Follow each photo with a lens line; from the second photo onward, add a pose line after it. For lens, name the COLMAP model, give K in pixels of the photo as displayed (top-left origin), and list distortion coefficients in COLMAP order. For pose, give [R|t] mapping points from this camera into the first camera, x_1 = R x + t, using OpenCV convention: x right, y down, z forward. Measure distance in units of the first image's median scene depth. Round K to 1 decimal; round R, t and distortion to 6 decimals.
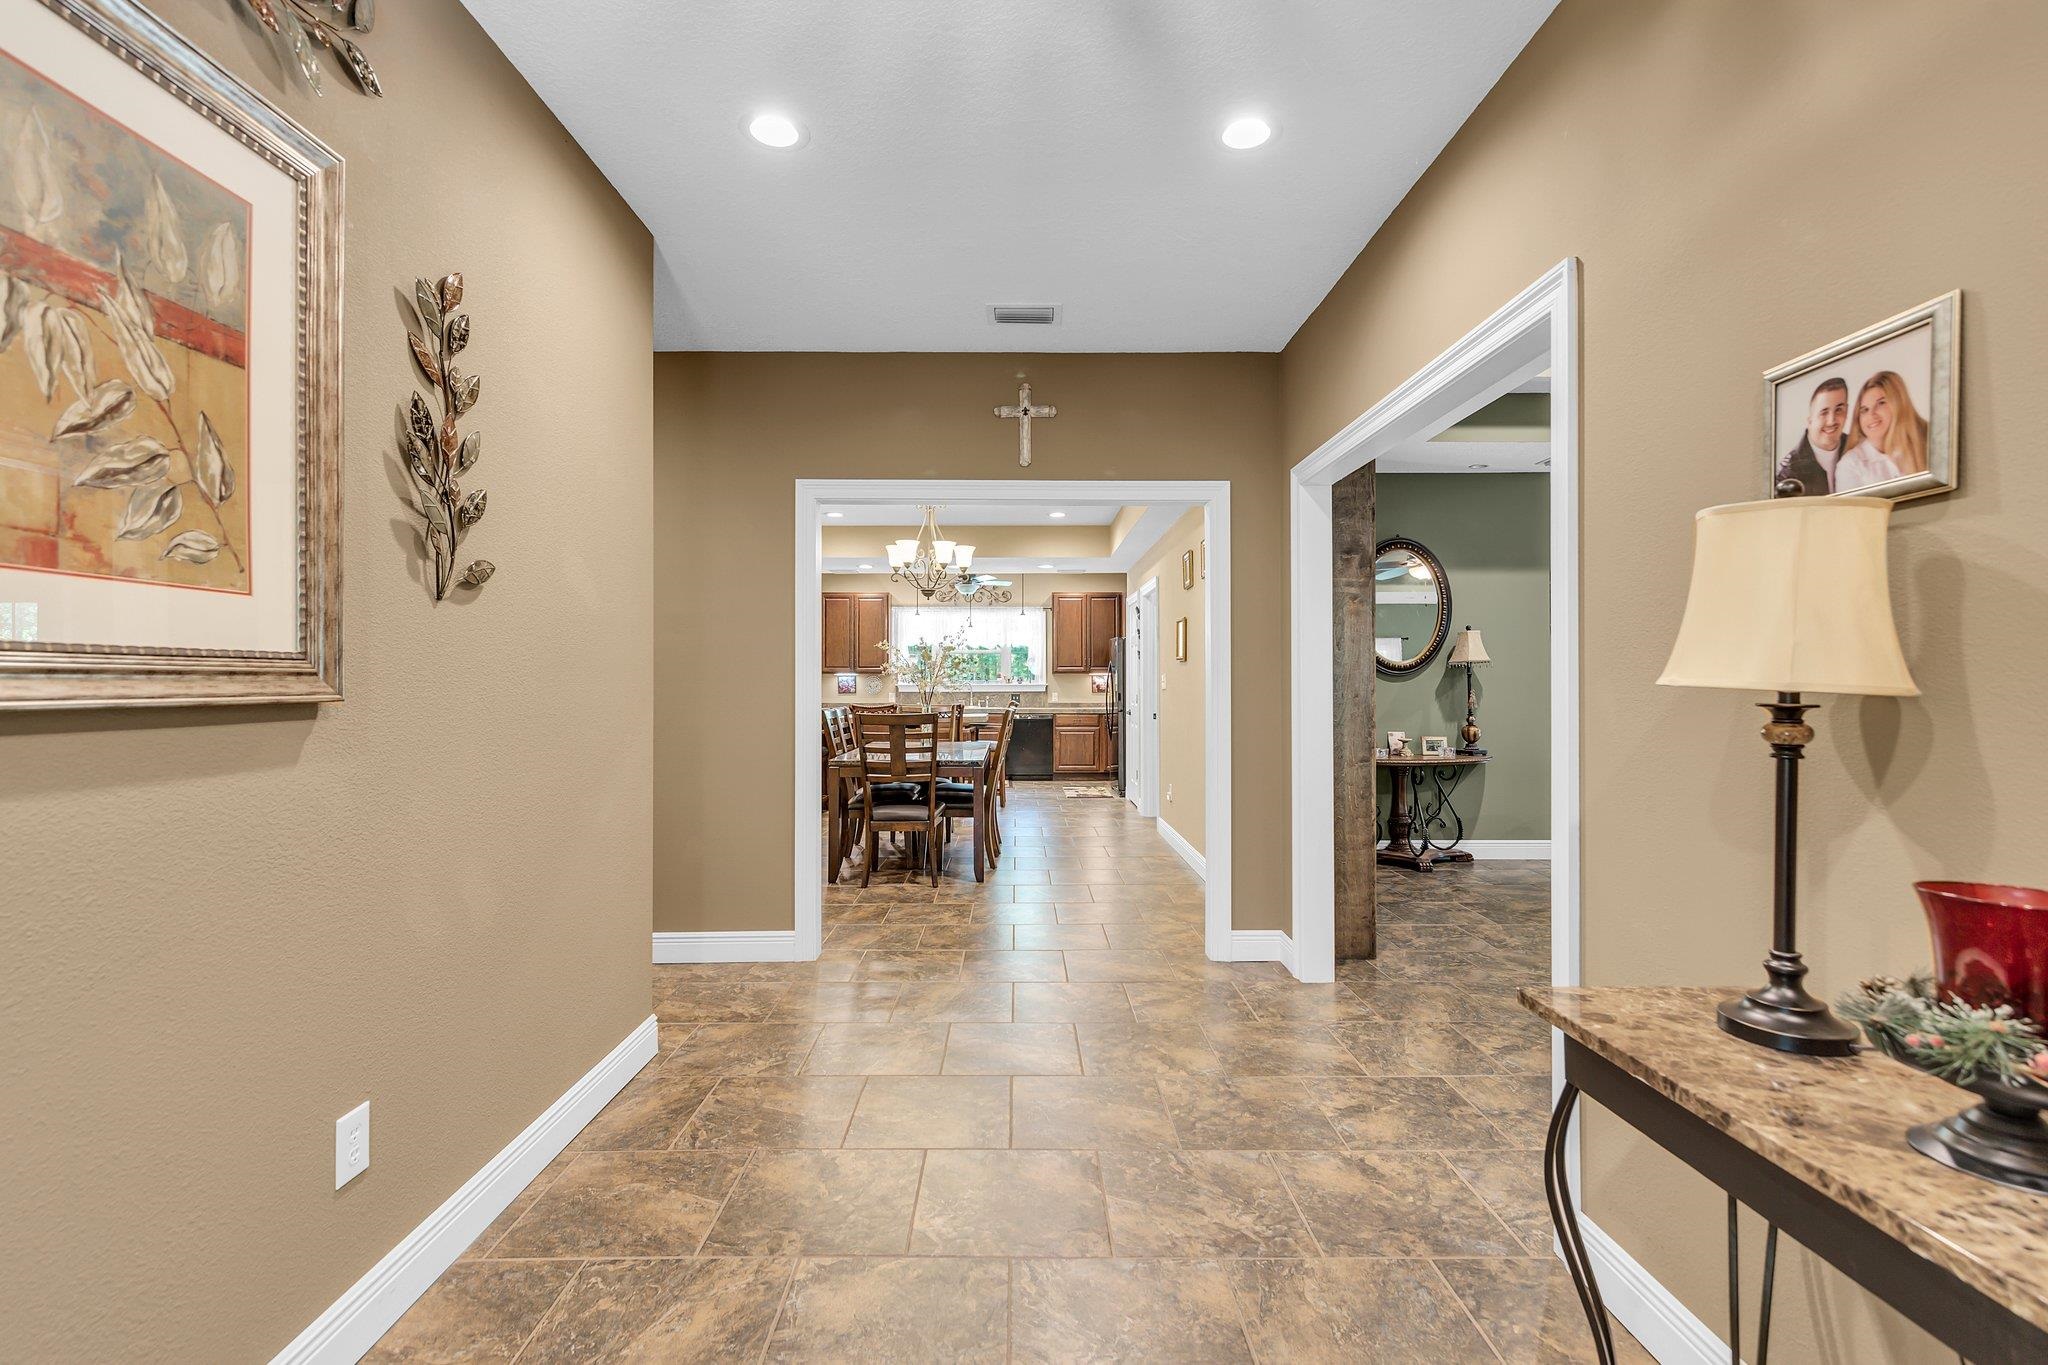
lens RADIAL K [[909.9, 0, 1032.0], [0, 909.9, 687.3], [0, 0, 1]] dist [0.007205, -0.000673]
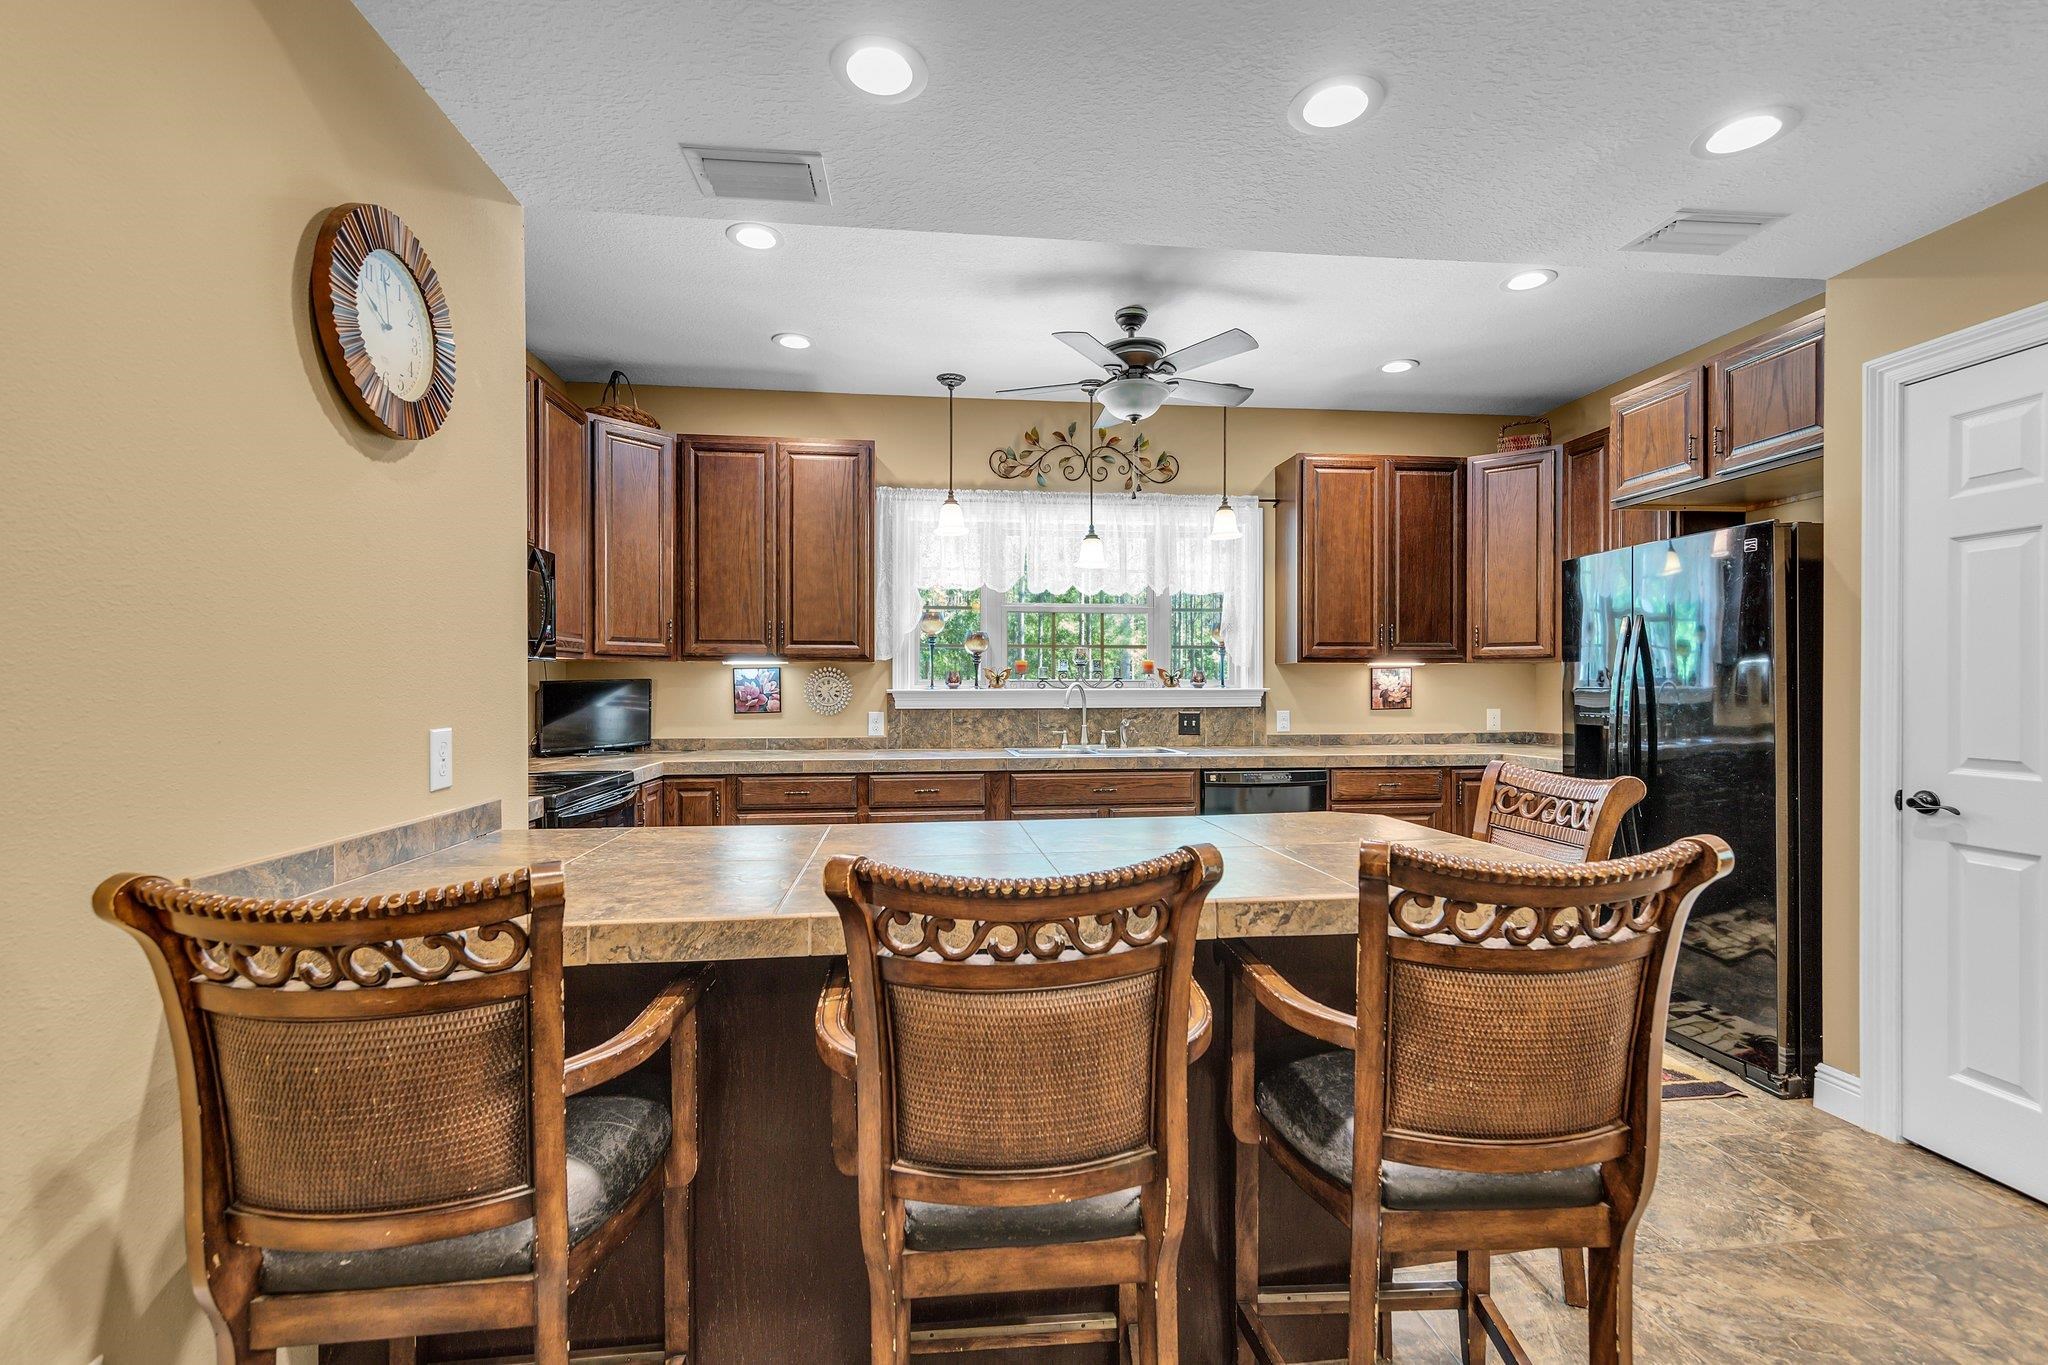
lens RADIAL K [[909.9, 0, 1022.4], [0, 909.9, 688.7], [0, 0, 1]] dist [0.007205, -0.000673]
pose [[0.995265, -0.000710, 0.097192, -0.136032], [0.000941, 0.999997, -0.002332, -0.002775], [-0.097190, 0.002412, 0.995263, 0.638906]]
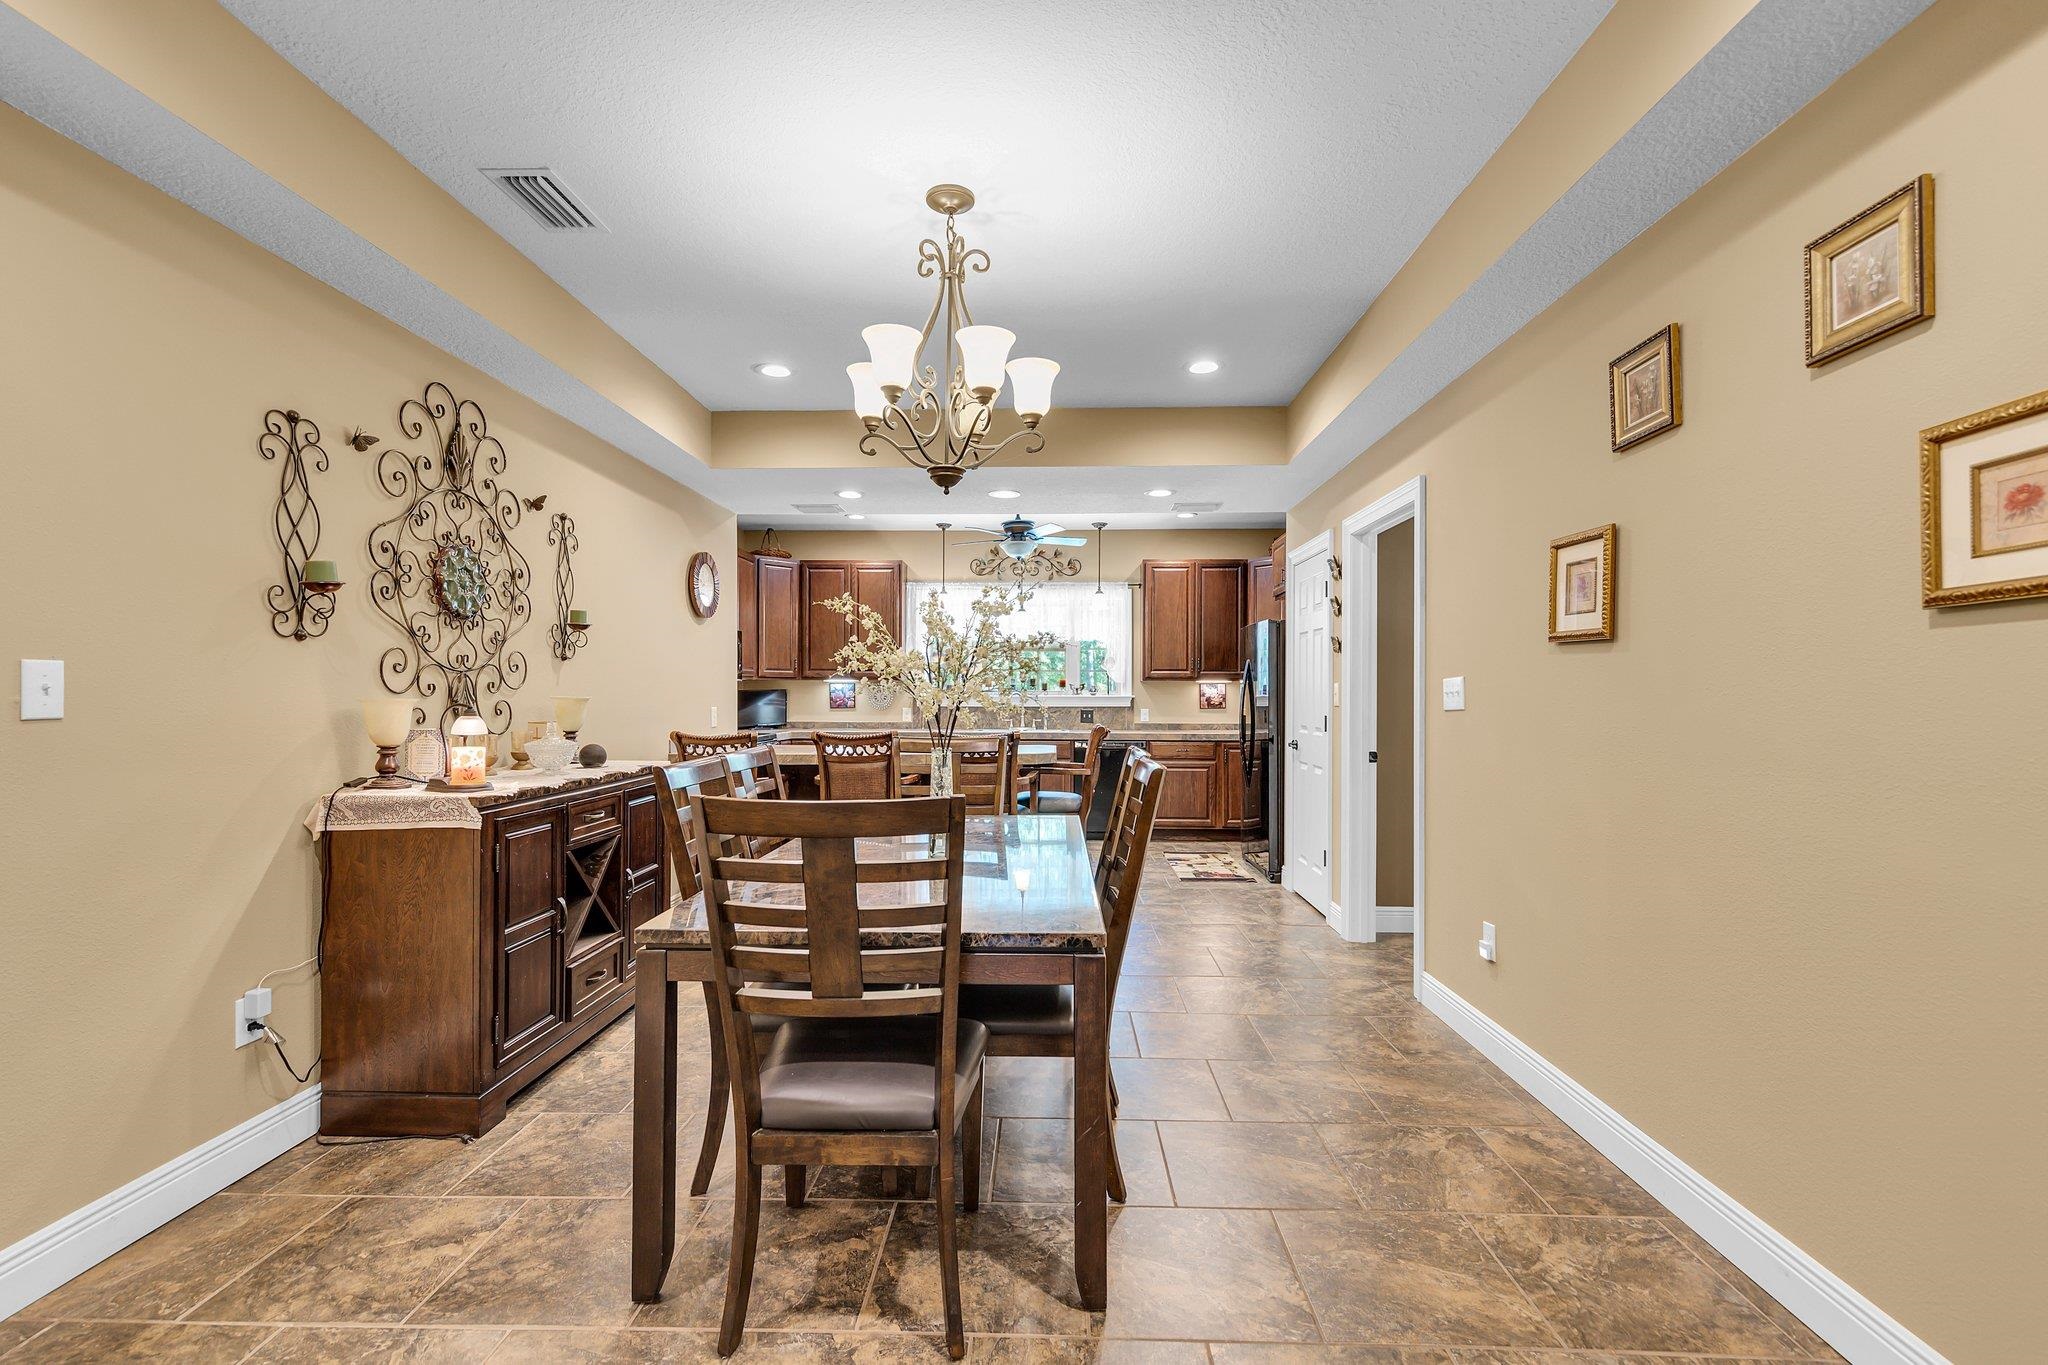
lens RADIAL K [[909.9, 0, 1027.7], [0, 909.9, 700.3], [0, 0, 1]] dist [0.007205, -0.000673]
pose [[0.998920, 0.003577, -0.046332, -0.032388], [-0.003473, 0.999991, 0.002339, -0.001595], [0.046340, -0.002175, 0.998923, 0.330850]]
